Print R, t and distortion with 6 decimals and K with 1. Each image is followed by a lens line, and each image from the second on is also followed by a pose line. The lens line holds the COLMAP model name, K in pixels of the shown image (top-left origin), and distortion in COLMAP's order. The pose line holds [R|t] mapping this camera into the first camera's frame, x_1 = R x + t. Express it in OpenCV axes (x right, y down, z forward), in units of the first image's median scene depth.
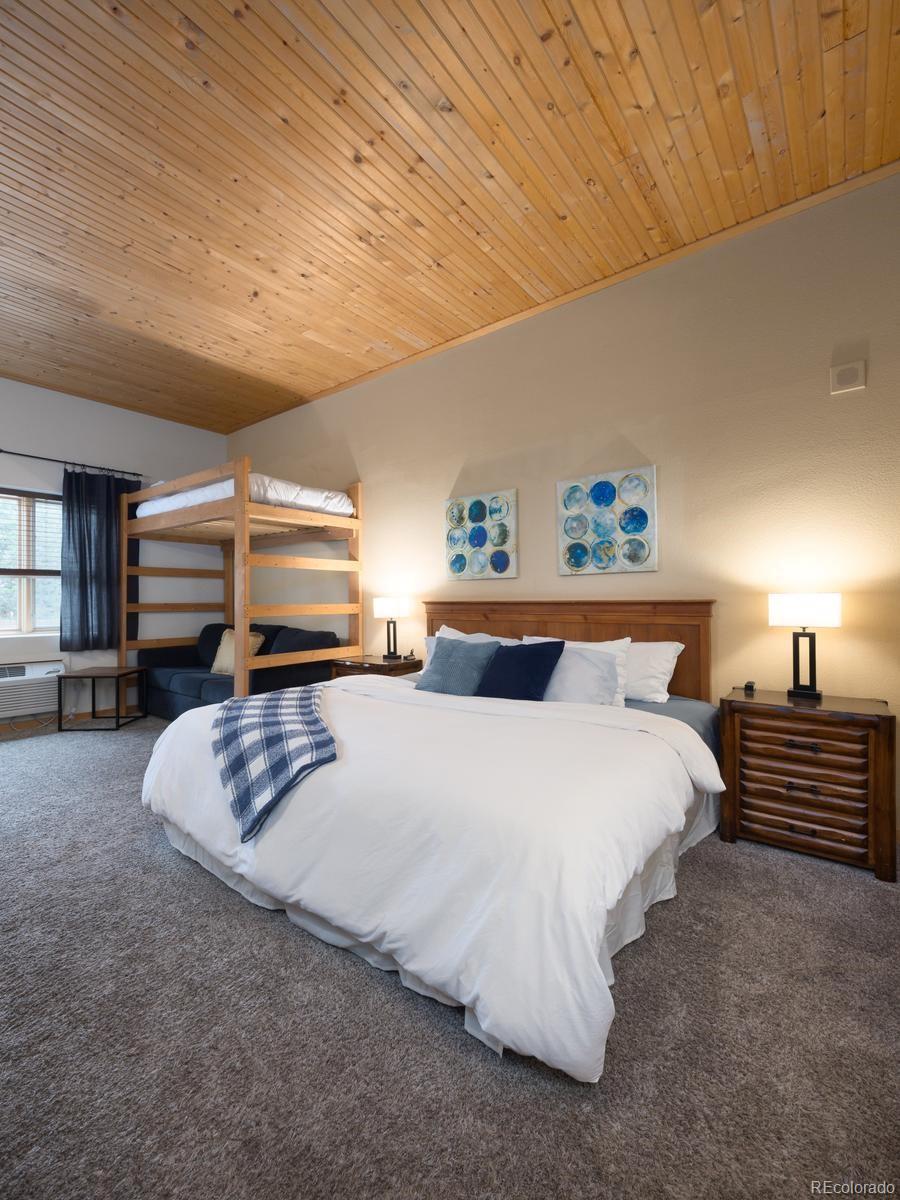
lens RADIAL K [[505.1, 0, 433.8], [0, 505.1, 605.0], [0, 0, 1]] dist [-0.000289, -0.000138]
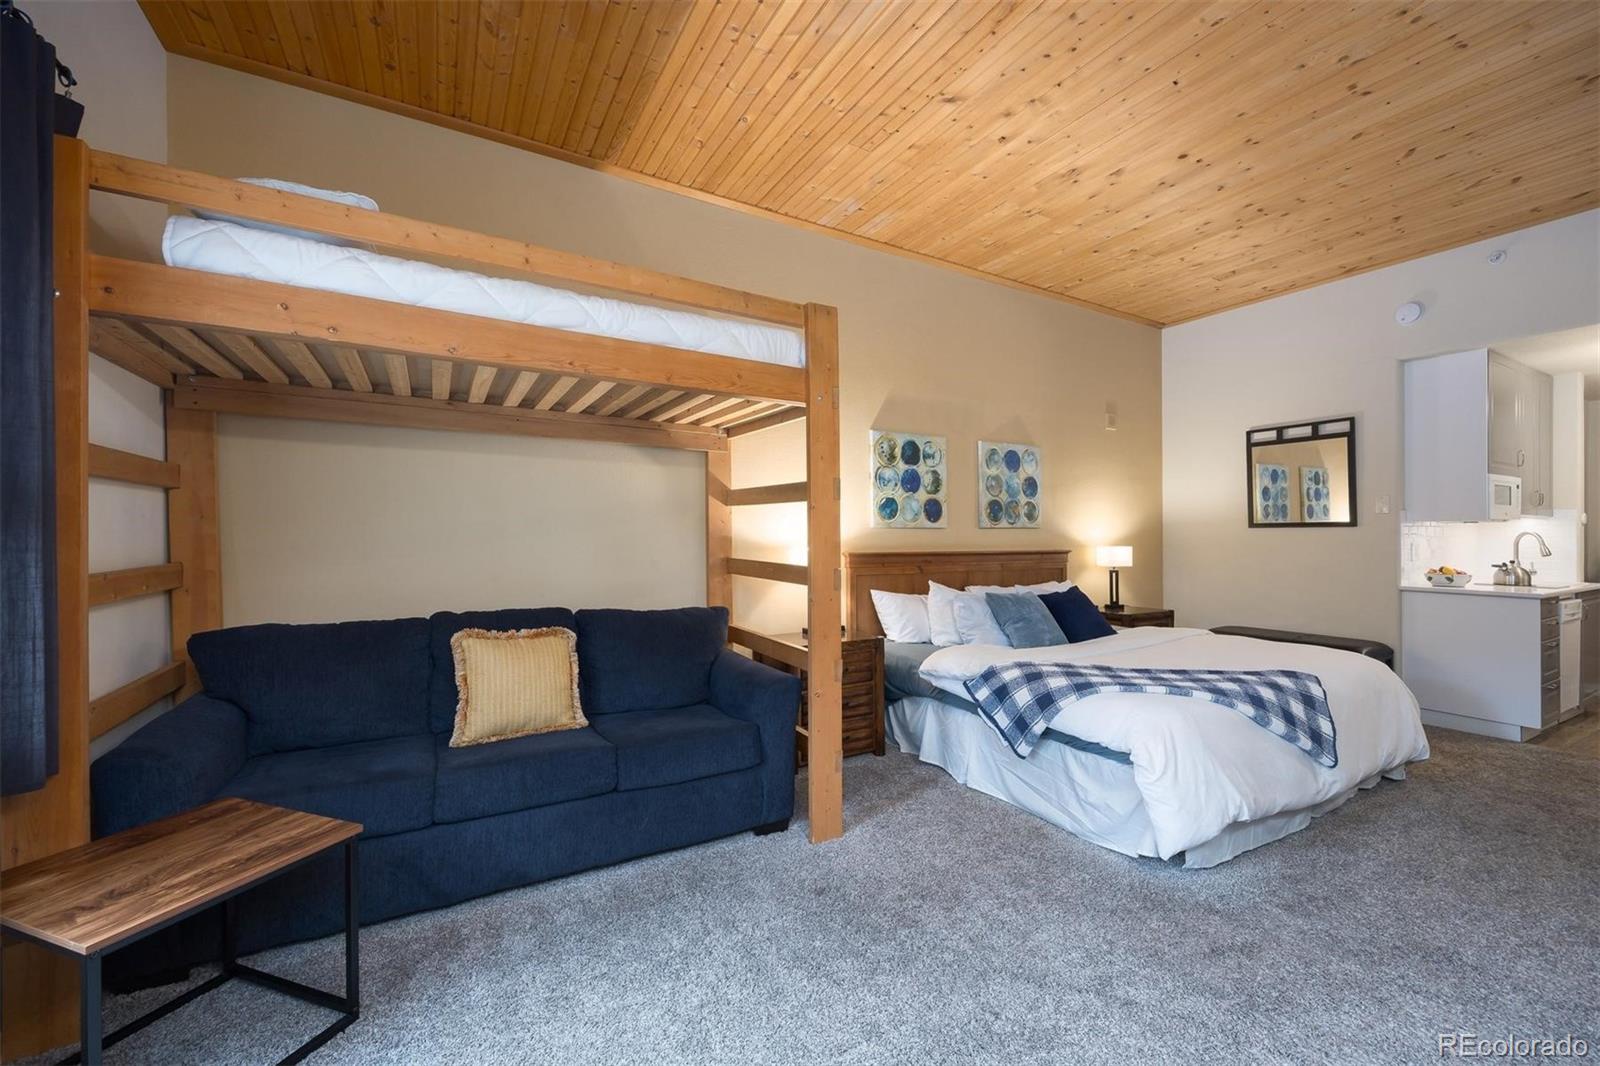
lens RADIAL K [[642.2, 0, 799.1], [0, 642.2, 549.4], [0, 0, 1]] dist [-0.001302, -0.000026]
pose [[0.373225, 0.000957, 0.927740, -1.080397], [0.013186, 0.999893, -0.006336, -0.008514], [-0.927647, 0.014598, 0.373172, 0.783306]]
